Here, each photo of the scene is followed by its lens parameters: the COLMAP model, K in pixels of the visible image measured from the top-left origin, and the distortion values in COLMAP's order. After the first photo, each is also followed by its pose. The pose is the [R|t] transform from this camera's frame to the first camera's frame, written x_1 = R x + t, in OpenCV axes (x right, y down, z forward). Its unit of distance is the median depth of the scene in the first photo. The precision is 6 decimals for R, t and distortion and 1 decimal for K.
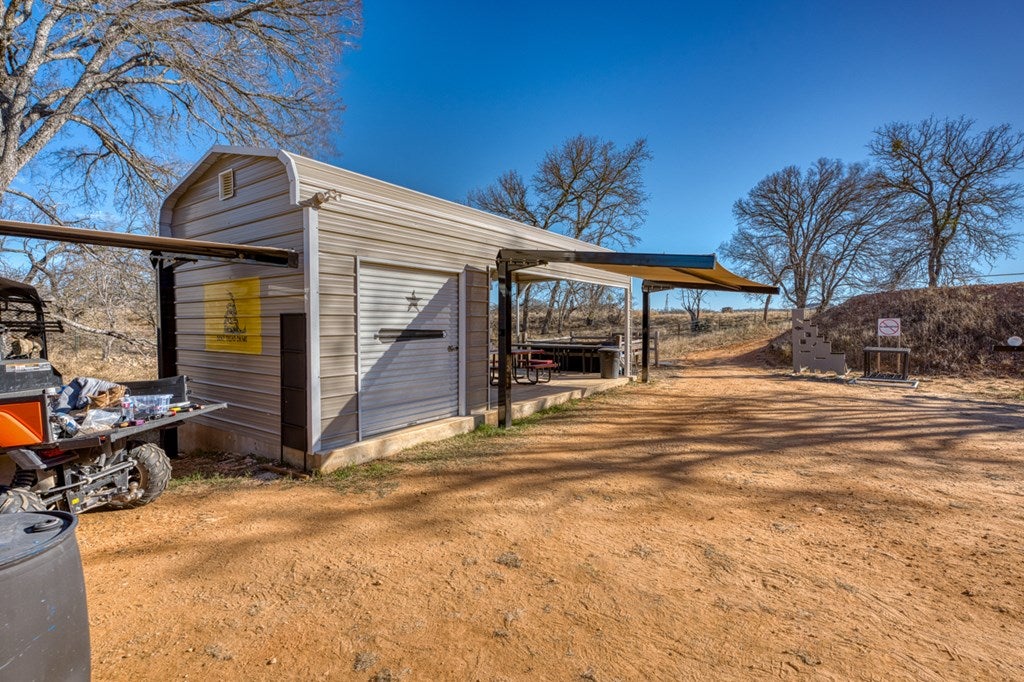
lens RADIAL K [[470.9, 0, 512.2], [0, 470.9, 340.3], [0, 0, 1]] dist [0.000196, 0.000069]
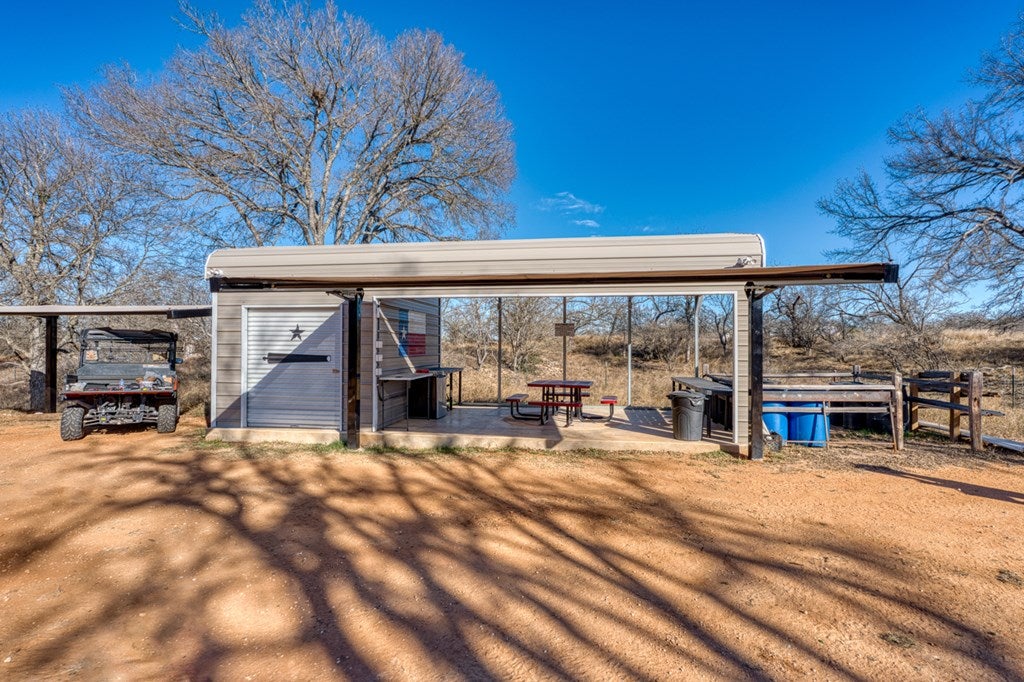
lens RADIAL K [[470.9, 0, 511.9], [0, 470.9, 341.1], [0, 0, 1]] dist [0.000196, 0.000069]
pose [[0.466491, -0.008595, -0.884484, 1.253226], [-0.043397, 0.998526, -0.032591, -0.044441], [0.883461, 0.053587, 0.465431, 0.940841]]
